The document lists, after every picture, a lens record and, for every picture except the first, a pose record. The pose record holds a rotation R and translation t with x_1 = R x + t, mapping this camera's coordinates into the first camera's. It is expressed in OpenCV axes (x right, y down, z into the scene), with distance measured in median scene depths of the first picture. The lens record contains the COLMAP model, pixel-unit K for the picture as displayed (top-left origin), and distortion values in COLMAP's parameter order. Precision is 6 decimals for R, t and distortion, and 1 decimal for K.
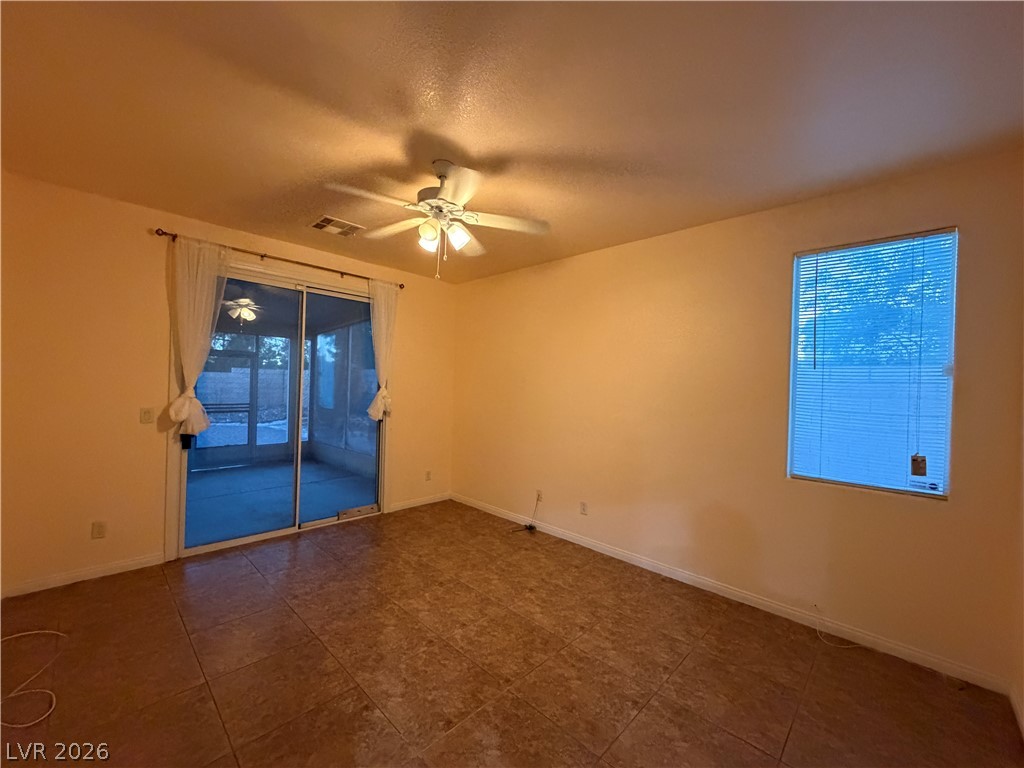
lens RADIAL K [[409.5, 0, 507.5], [0, 409.5, 384.6], [0, 0, 1]] dist [0.000250, 0.000081]
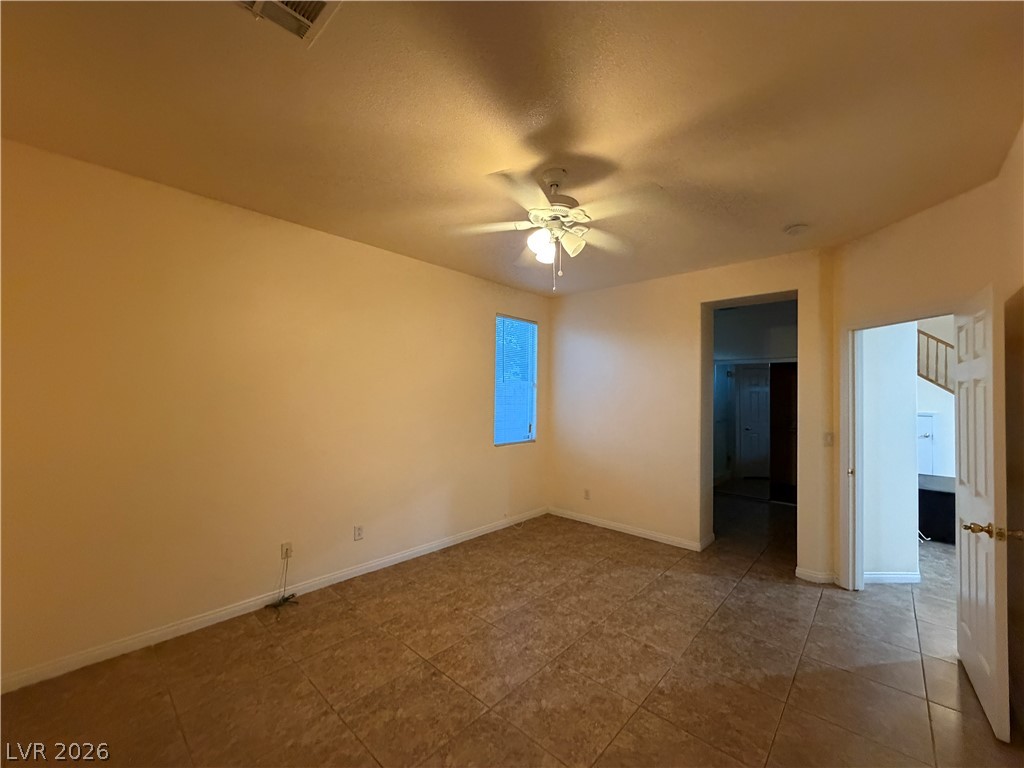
lens RADIAL K [[409.5, 0, 507.5], [0, 409.5, 384.6], [0, 0, 1]] dist [0.000250, 0.000081]
pose [[-0.027396, -0.007293, 0.999598, -1.063789], [-0.016310, 0.999844, 0.006848, -0.043960], [-0.999492, -0.016116, -0.027511, 1.073247]]
